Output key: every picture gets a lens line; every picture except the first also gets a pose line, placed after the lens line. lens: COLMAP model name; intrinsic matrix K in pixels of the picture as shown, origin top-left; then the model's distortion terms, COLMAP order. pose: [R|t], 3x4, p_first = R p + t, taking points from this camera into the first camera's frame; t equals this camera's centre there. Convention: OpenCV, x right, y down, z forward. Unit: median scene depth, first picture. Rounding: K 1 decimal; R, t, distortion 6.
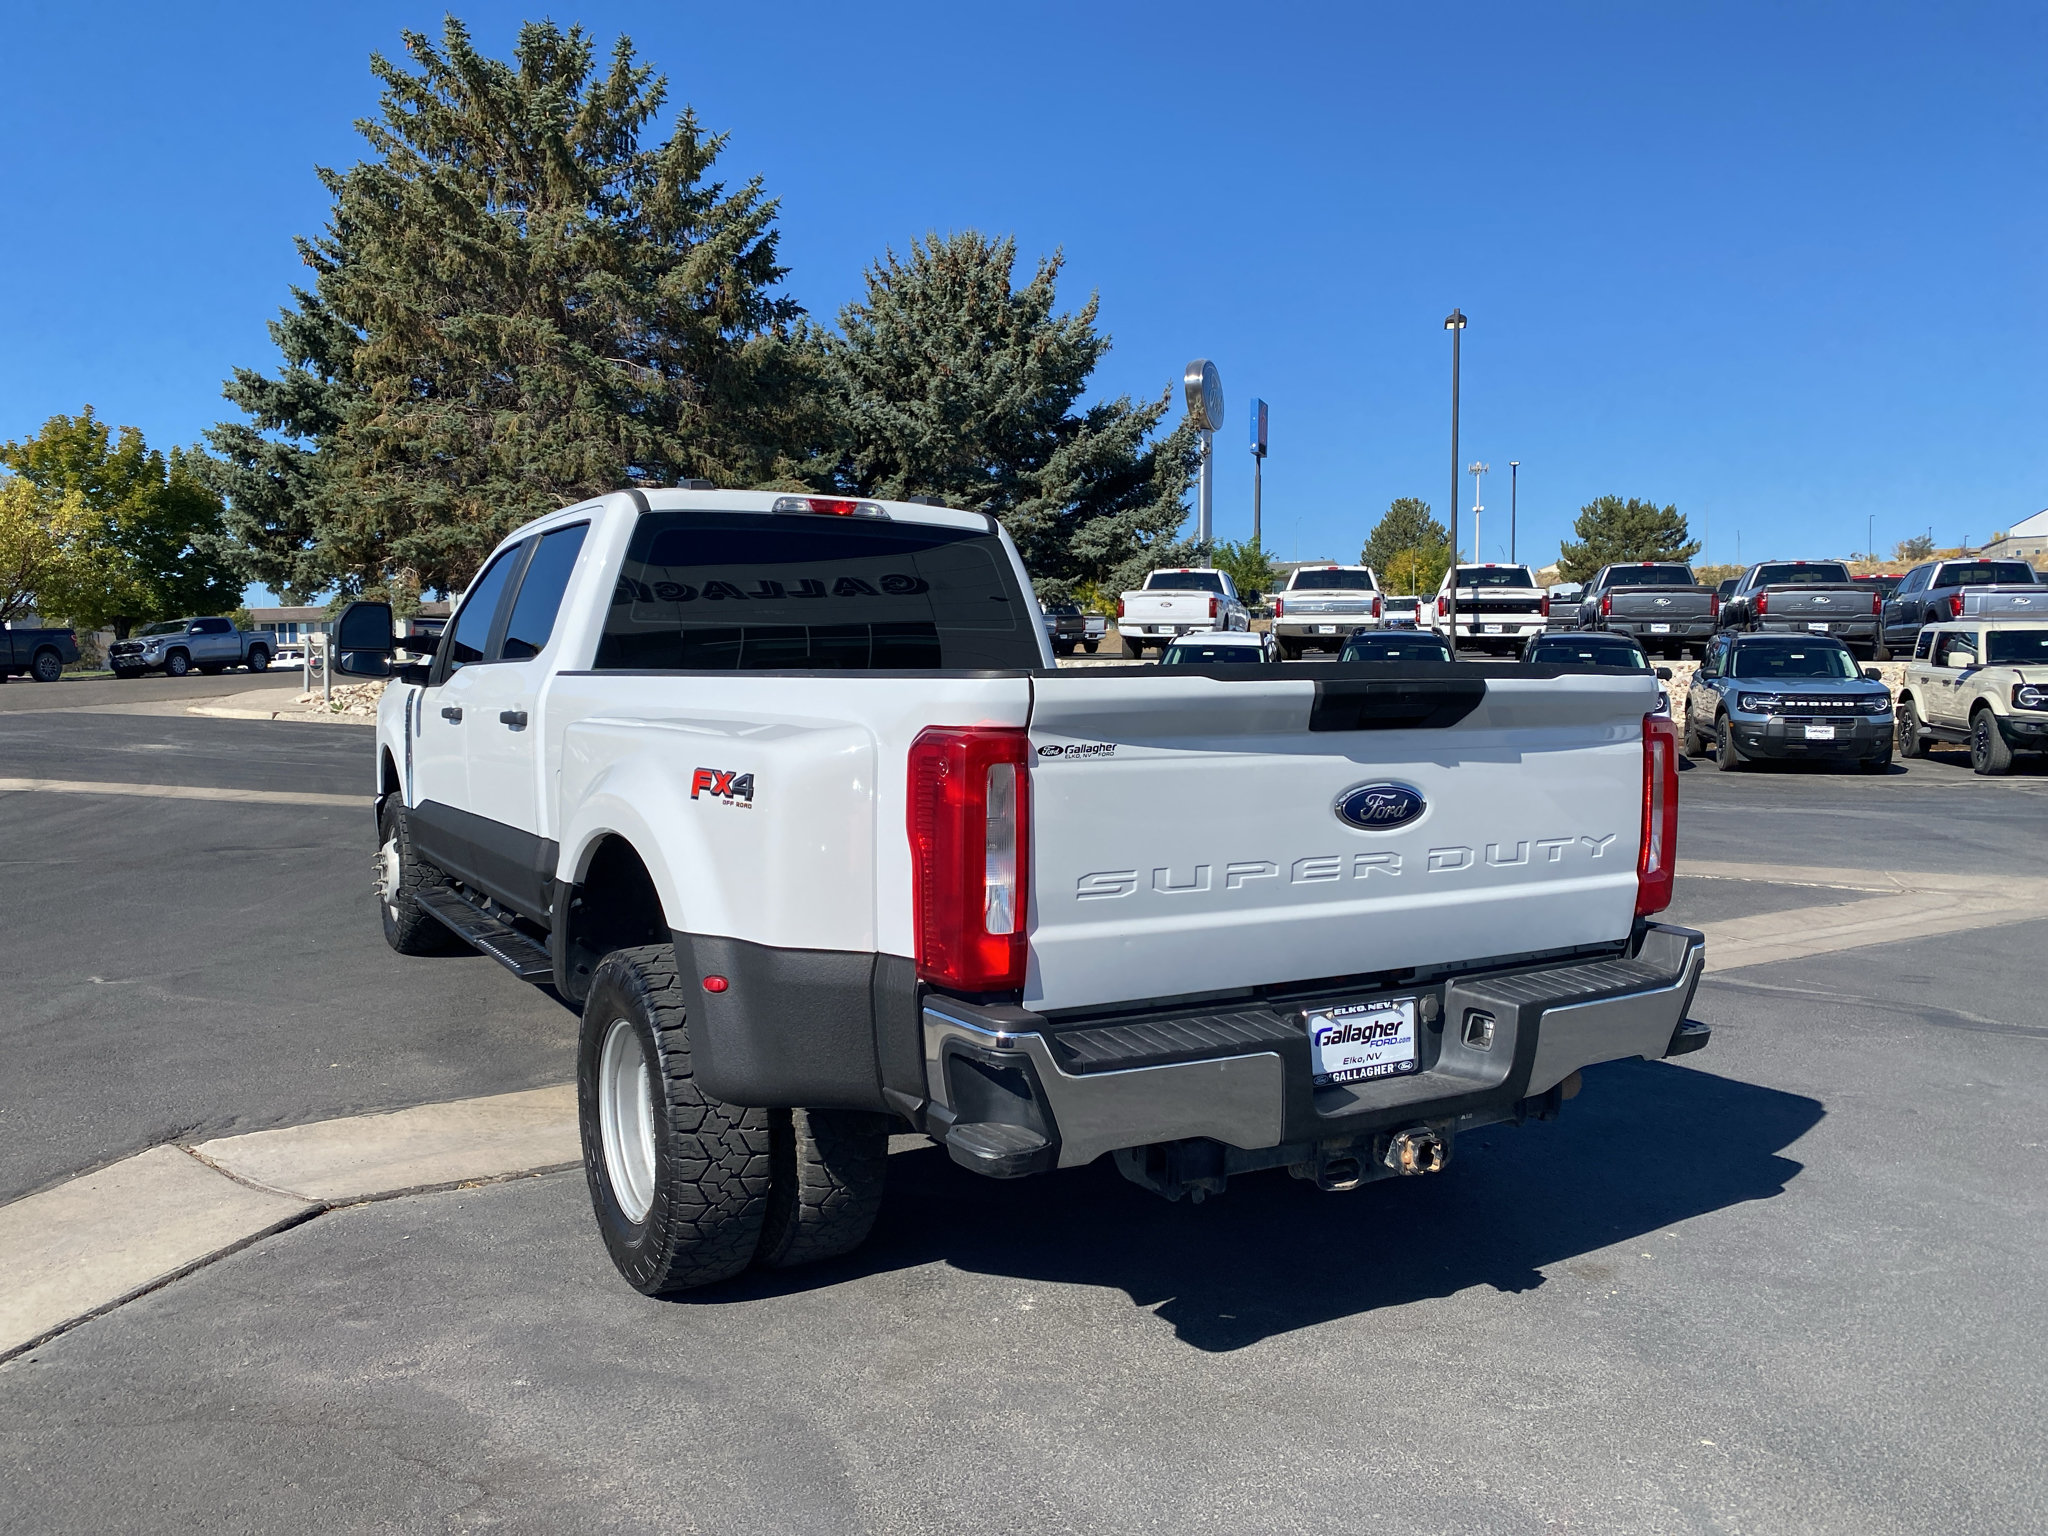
lens RADIAL K [[1560.7, 0, 1009.1], [0, 1560.7, 781.8], [0, 0, 1]] dist [0.037663, -0.049106]
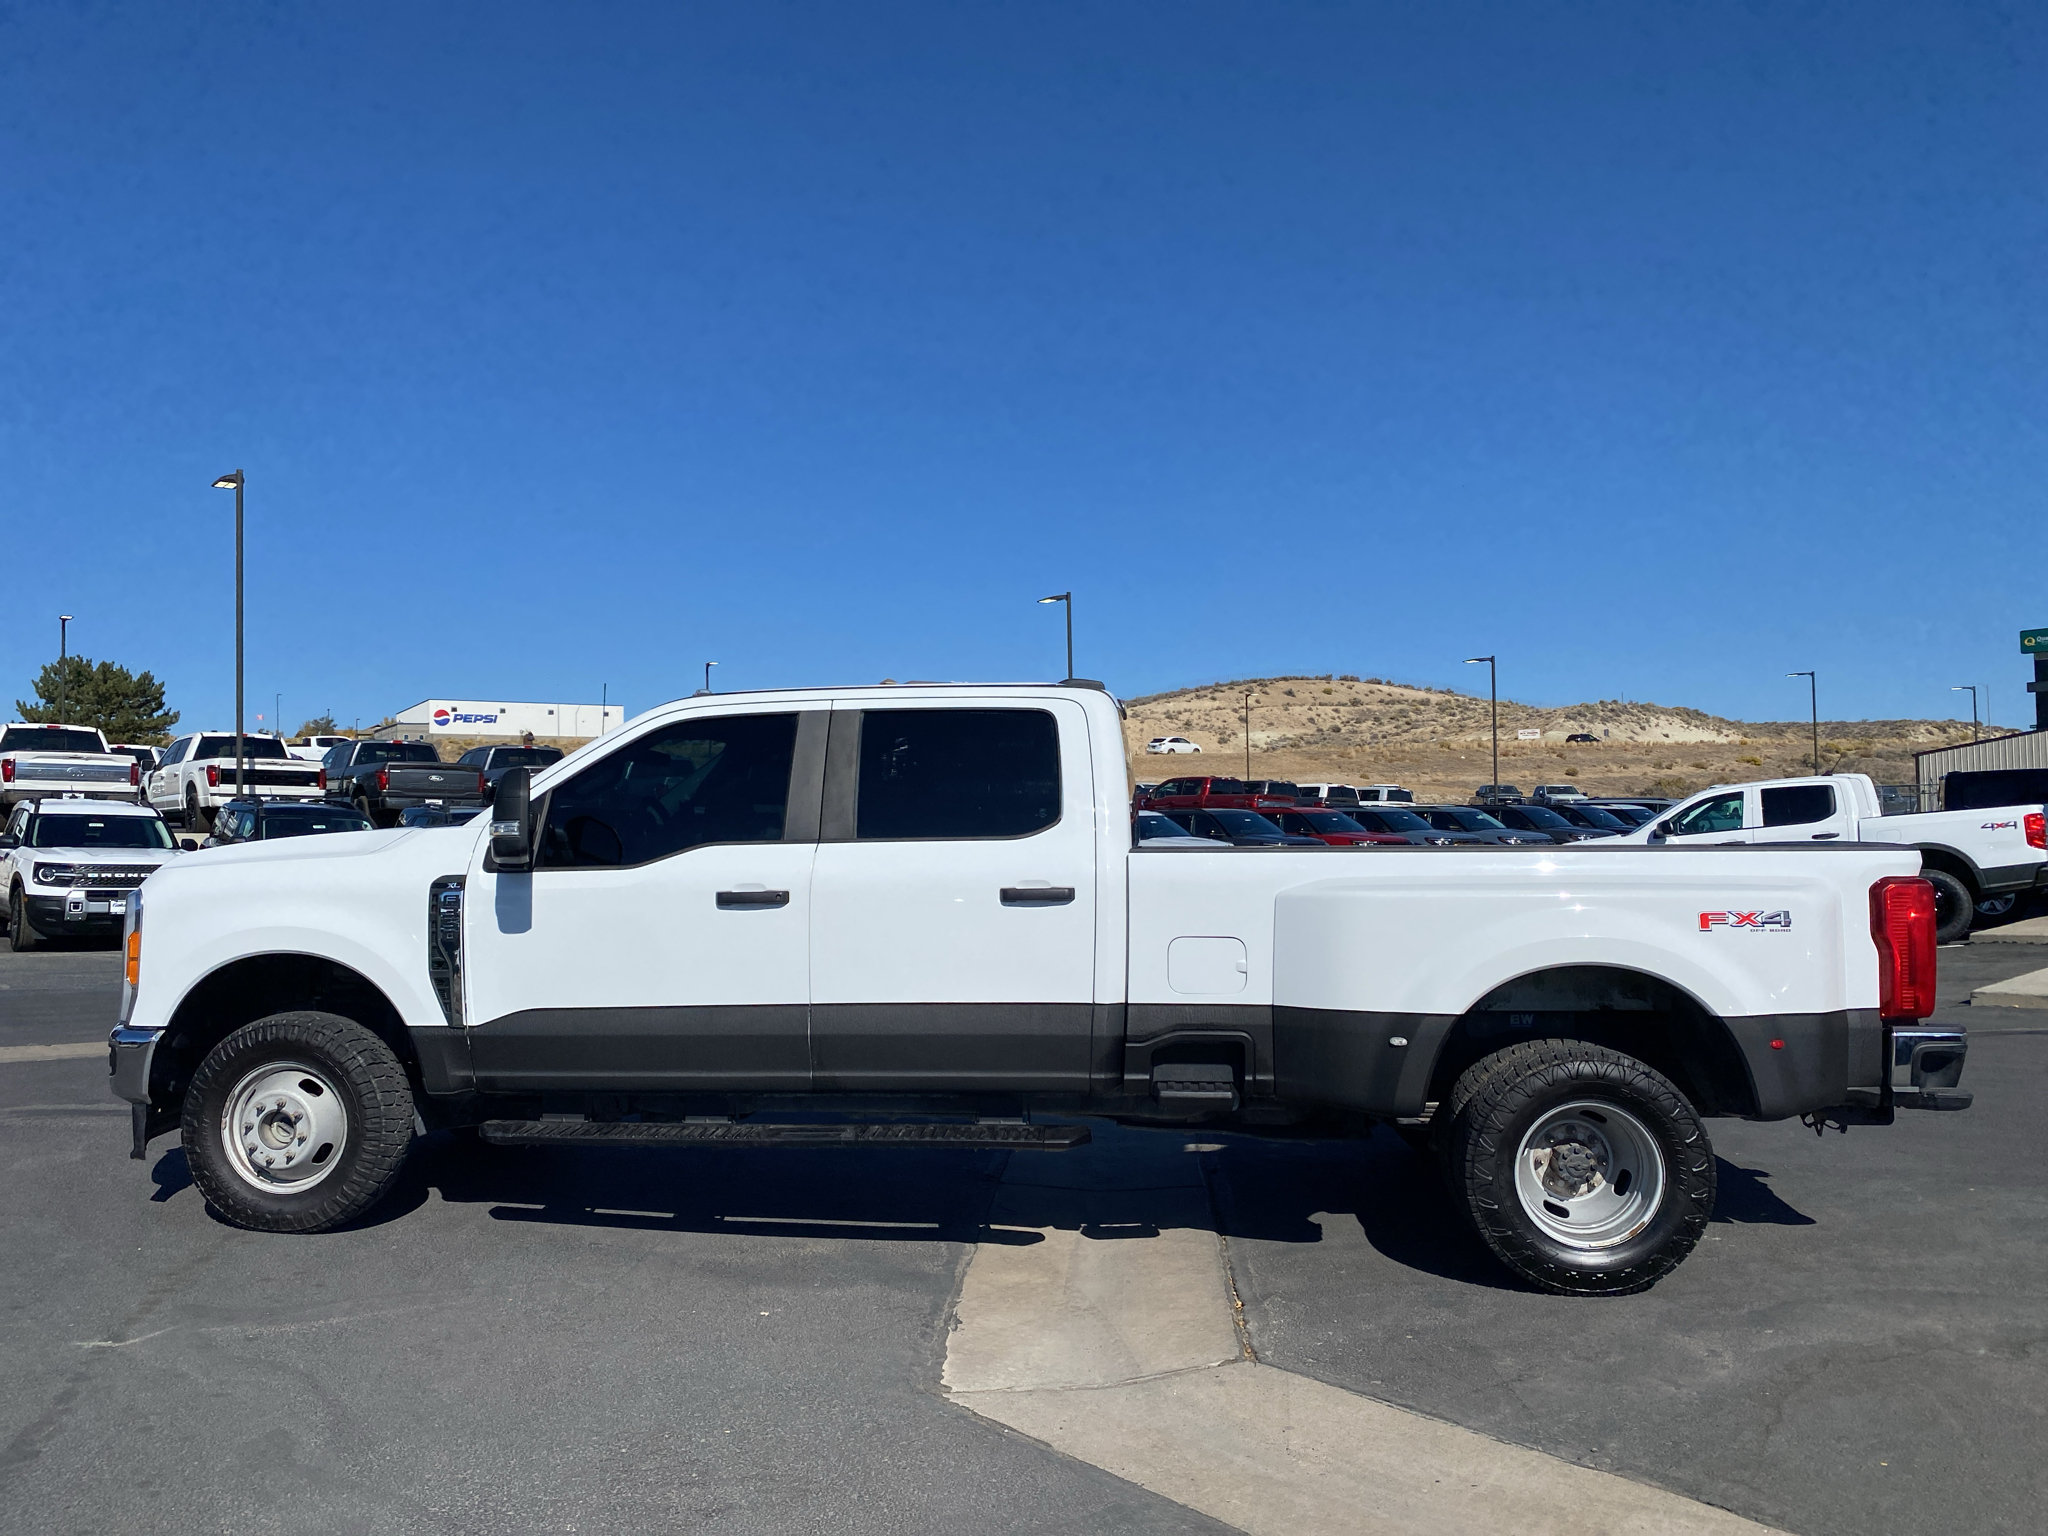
lens RADIAL K [[1560.7, 0, 1023.1], [0, 1560.7, 778.4], [0, 0, 1]] dist [0.037663, -0.049106]
pose [[0.571679, 0.030590, 0.819907, -1.286835], [0.060943, 0.994961, -0.079613, -0.039827], [-0.818211, 0.095481, 0.566934, 0.455150]]
